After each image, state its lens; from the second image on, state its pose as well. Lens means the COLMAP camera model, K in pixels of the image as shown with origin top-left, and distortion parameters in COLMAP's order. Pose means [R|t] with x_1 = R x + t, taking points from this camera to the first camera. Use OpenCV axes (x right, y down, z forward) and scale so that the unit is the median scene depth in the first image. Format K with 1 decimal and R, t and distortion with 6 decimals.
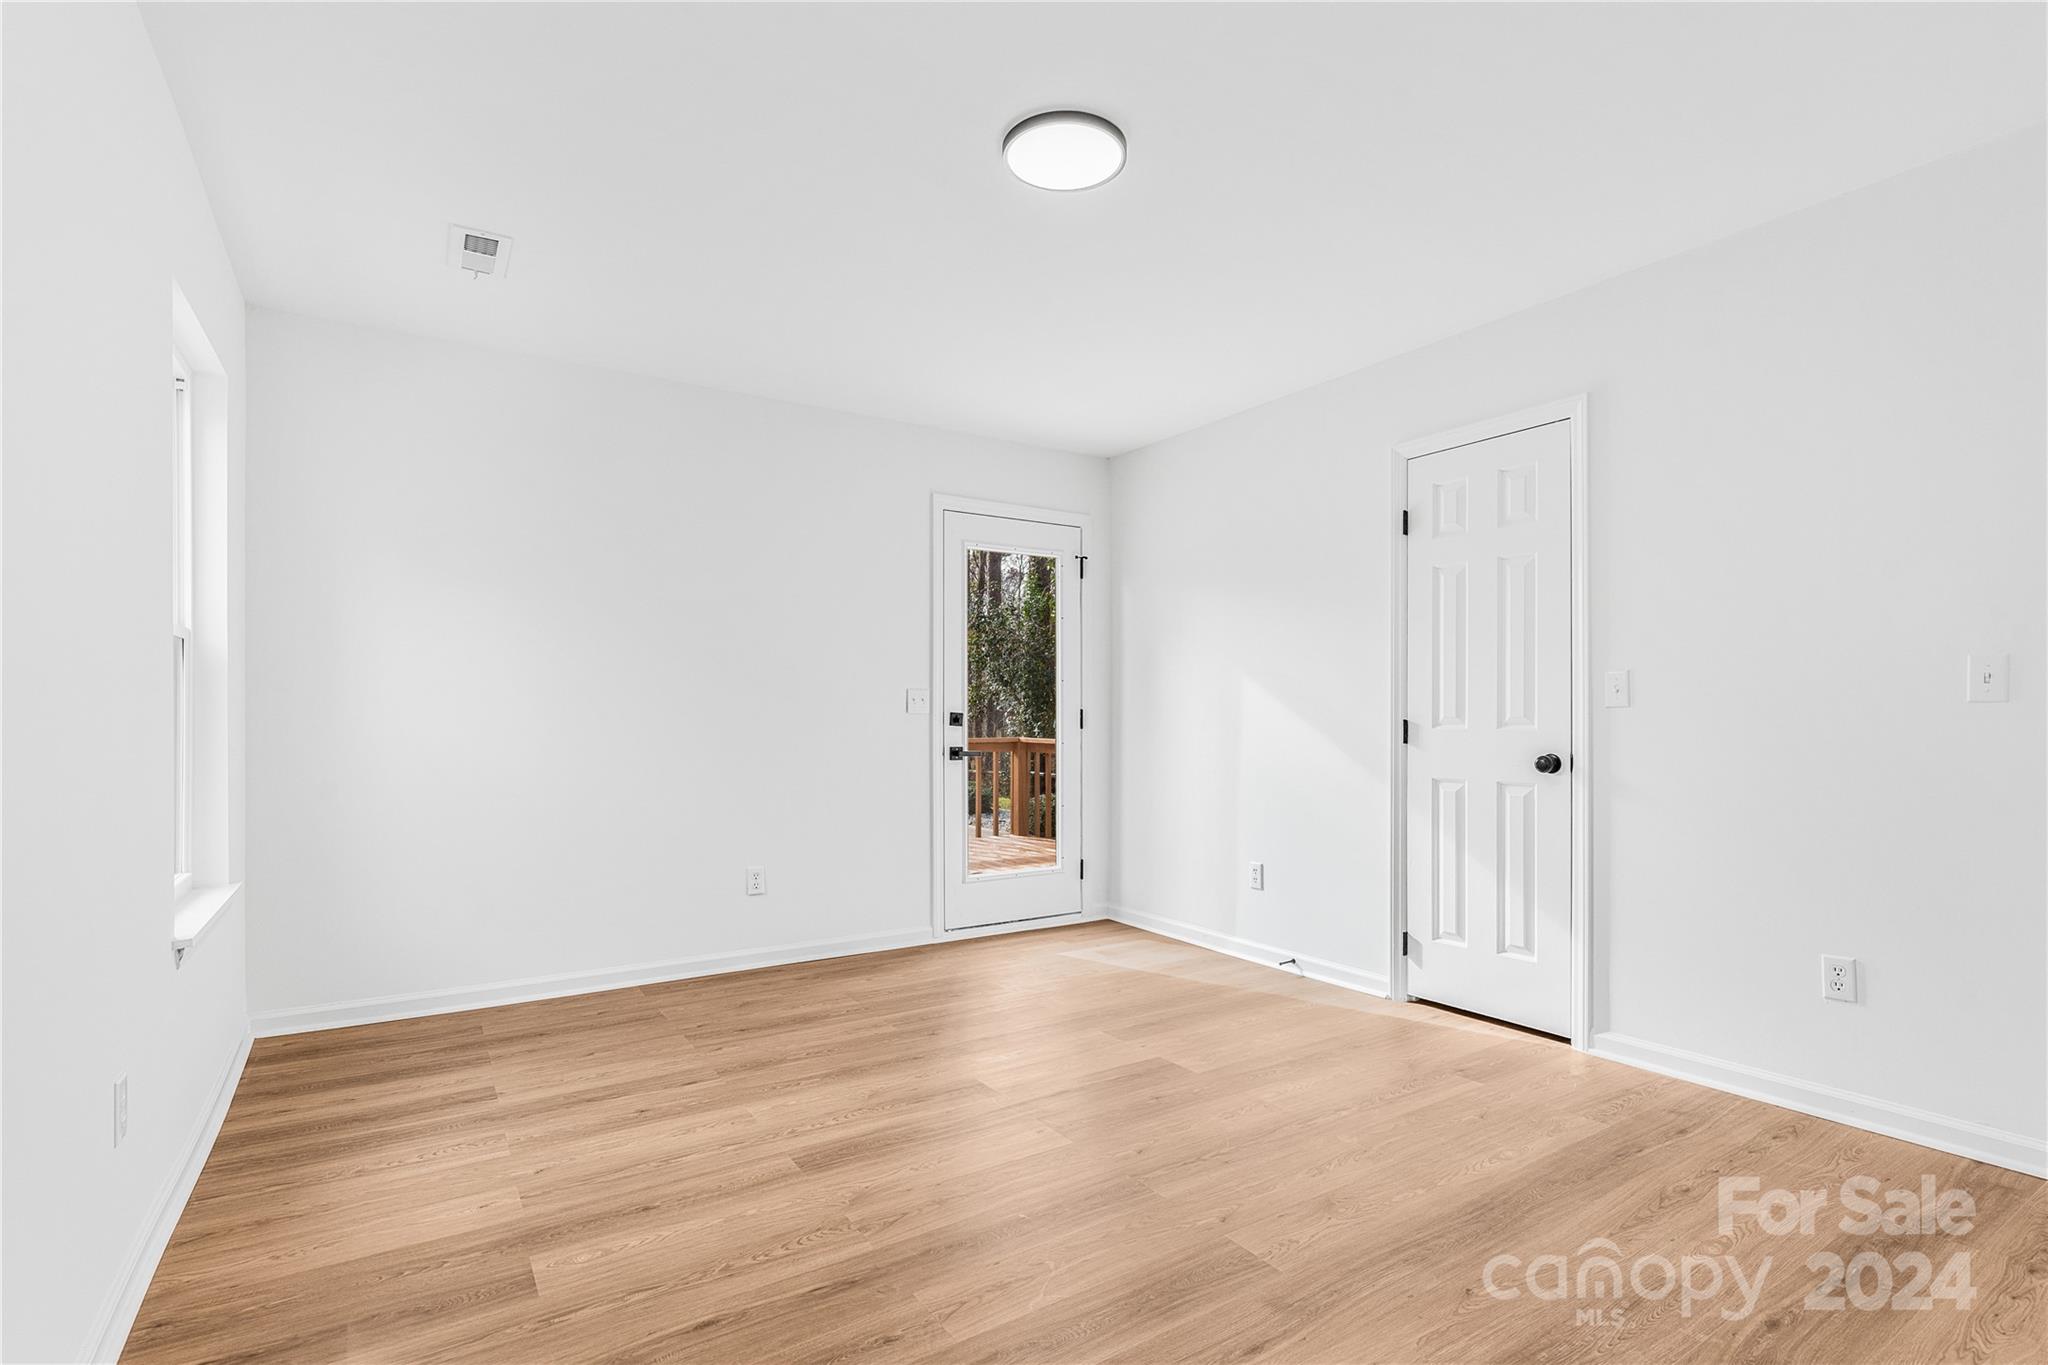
lens RADIAL K [[965.8, 0, 1030.7], [0, 965.8, 705.3], [0, 0, 1]] dist [-0.001902, 0.000429]
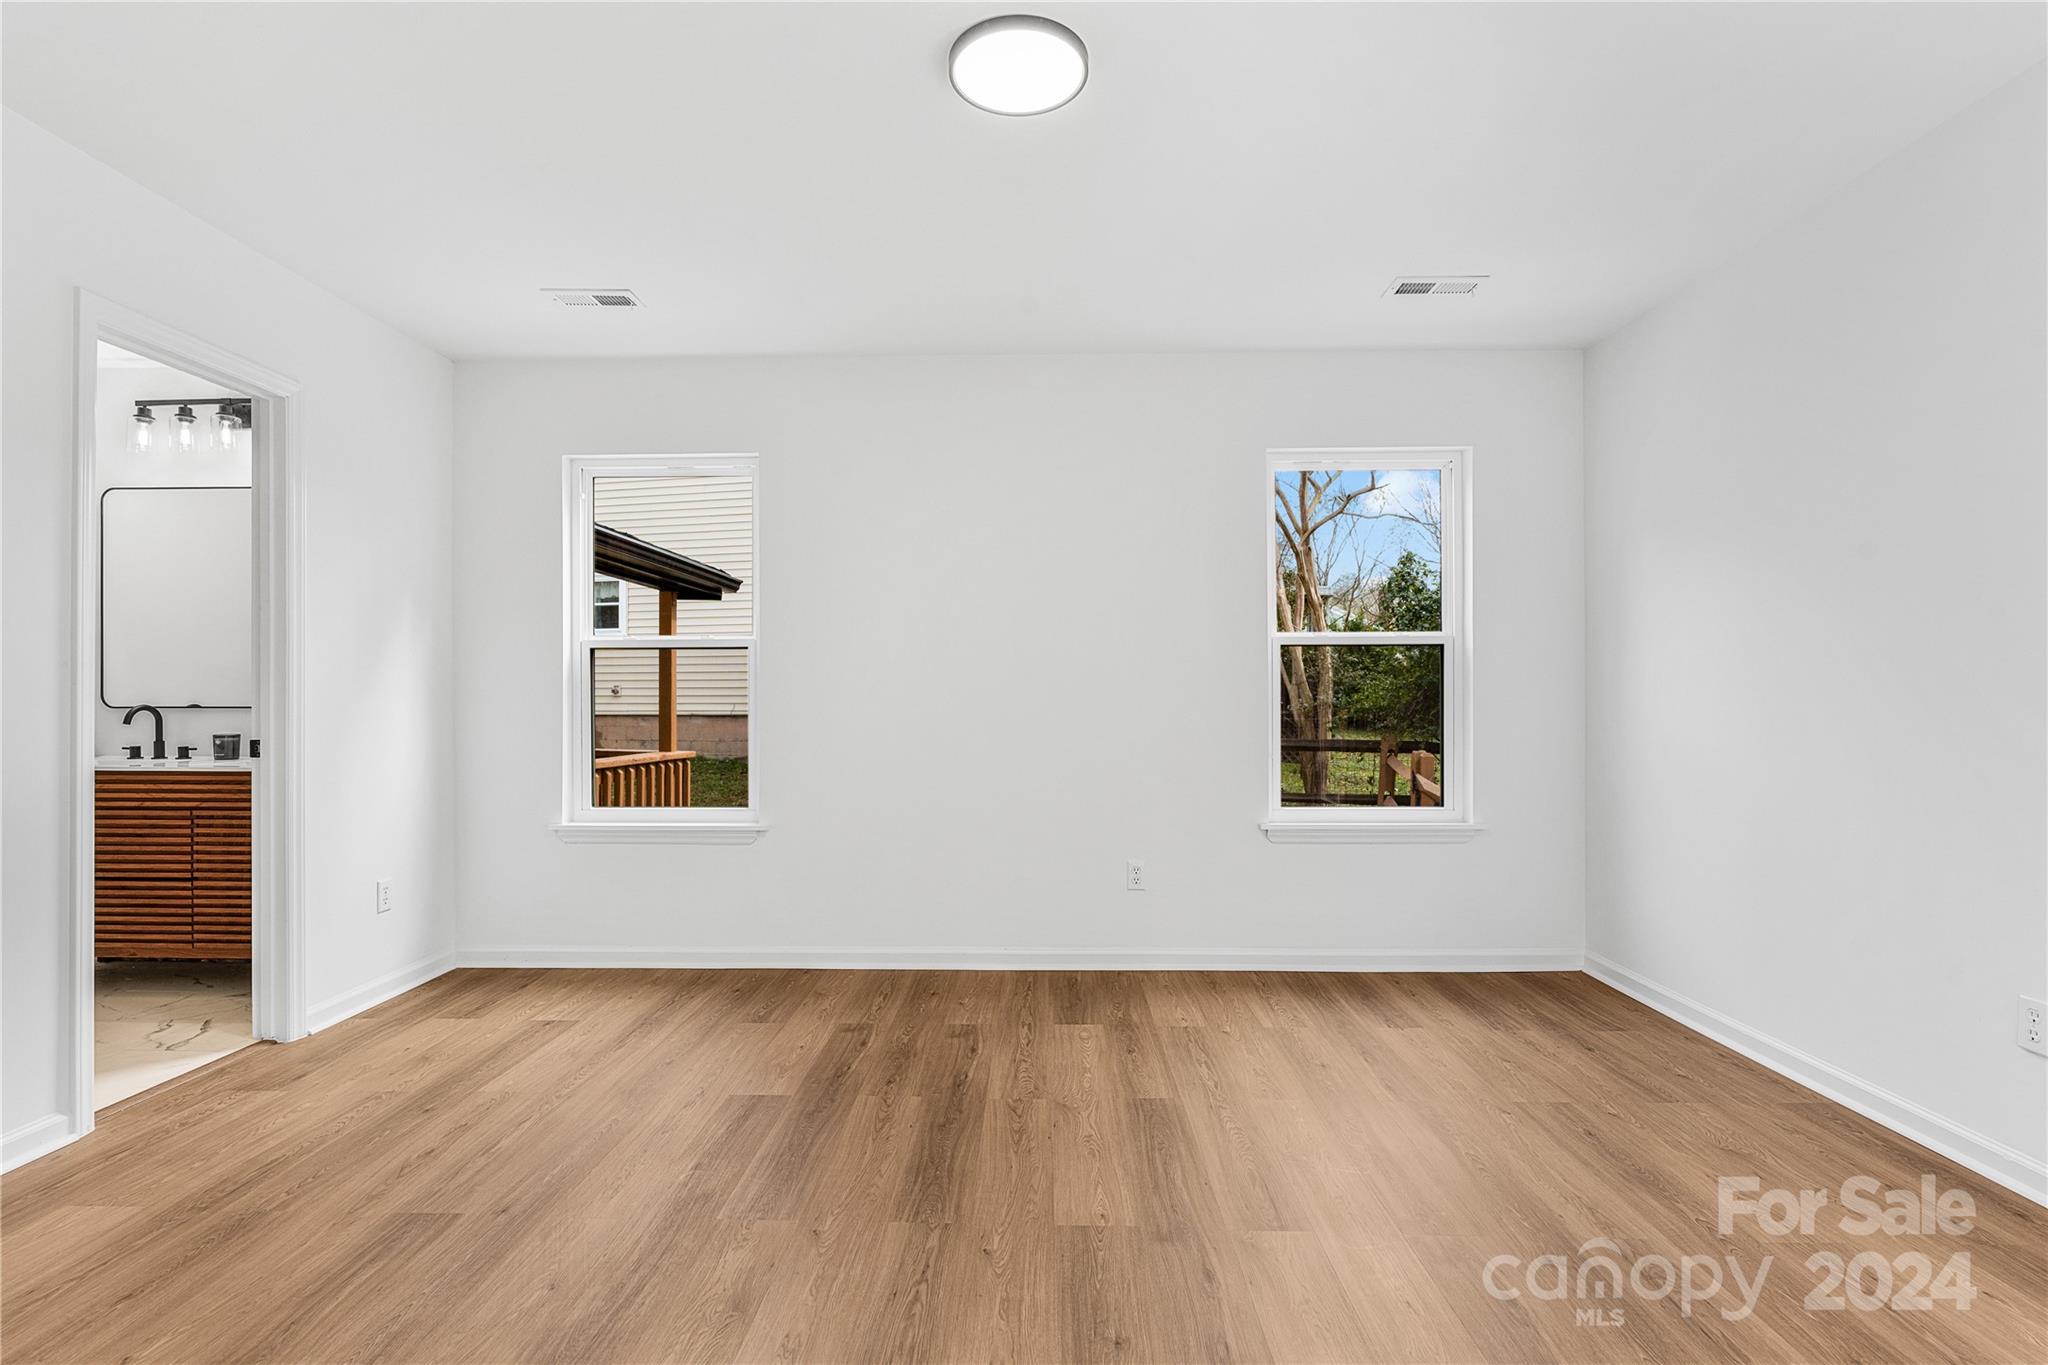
lens RADIAL K [[952.4, 0, 1011.1], [0, 952.4, 696.0], [0, 0, 1]] dist [-0.004128, 0.000216]
pose [[-0.569469, 0.001236, -0.822012, 0.716854], [0.010459, 0.999929, -0.005742, 0.010032], [0.821946, -0.011867, -0.569441, 1.414752]]
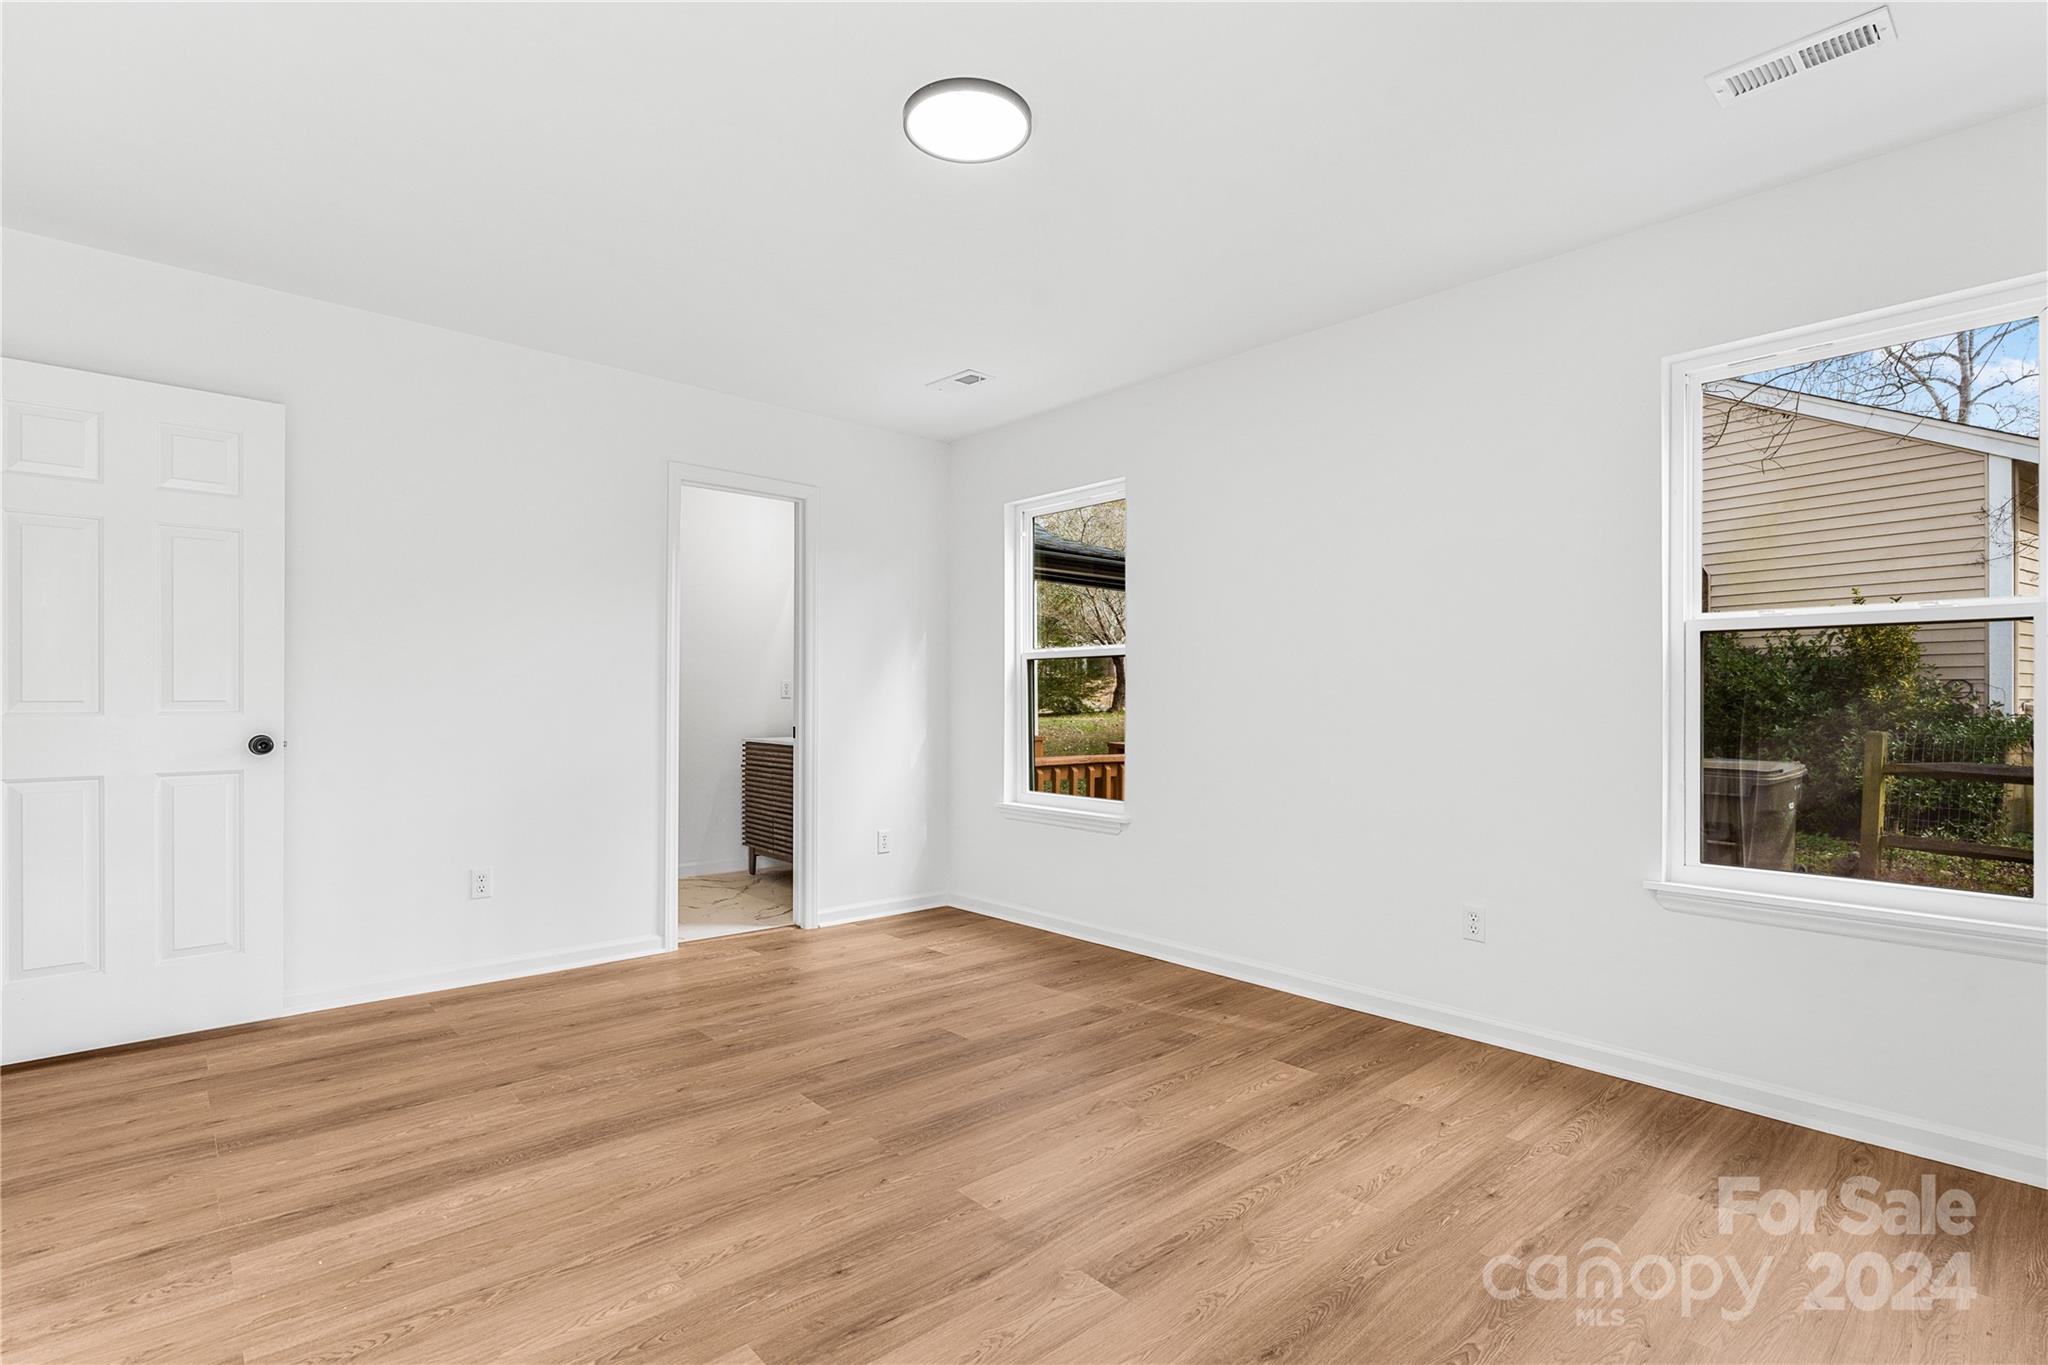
lens RADIAL K [[965.8, 0, 1030.7], [0, 965.8, 705.3], [0, 0, 1]] dist [-0.001902, 0.000429]
pose [[-0.986437, -0.004905, -0.164064, 0.122496], [-0.004053, 0.999976, -0.005530, 0.016464], [0.164087, -0.004790, -0.986434, 1.856666]]
